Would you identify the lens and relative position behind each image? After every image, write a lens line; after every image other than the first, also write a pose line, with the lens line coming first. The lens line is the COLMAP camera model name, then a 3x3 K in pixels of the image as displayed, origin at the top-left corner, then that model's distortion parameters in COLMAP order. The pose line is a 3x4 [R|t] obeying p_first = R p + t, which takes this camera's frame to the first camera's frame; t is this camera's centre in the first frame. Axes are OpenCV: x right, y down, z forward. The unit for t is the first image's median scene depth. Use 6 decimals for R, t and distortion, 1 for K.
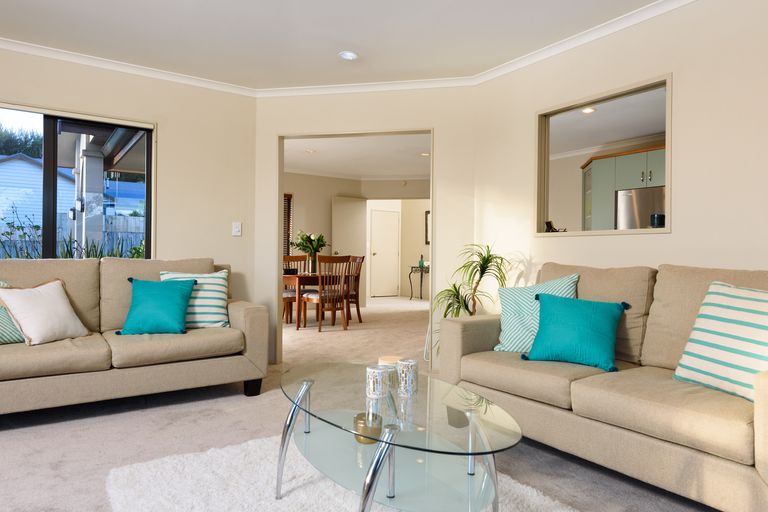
lens RADIAL K [[510.5, 0, 384.6], [0, 510.5, 253.1], [0, 0, 1]] dist [0.004581, -0.011540]
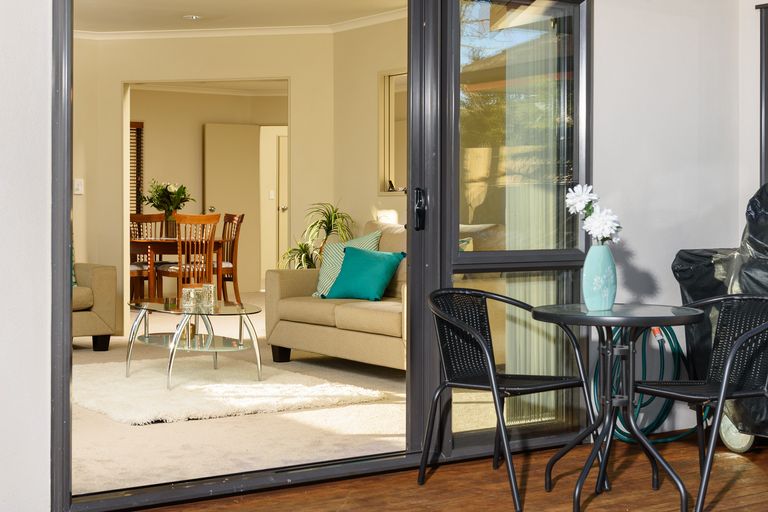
lens RADIAL K [[1247.9, 0, 383.8], [0, 1247.9, 257.0], [0, 0, 1]] dist [0.006759, 0.000000]
pose [[0.999997, -0.002403, 0.000438, 0.163980], [0.002383, 0.999136, 0.041495, -0.007476], [-0.000537, -0.041494, 0.999139, -0.795553]]
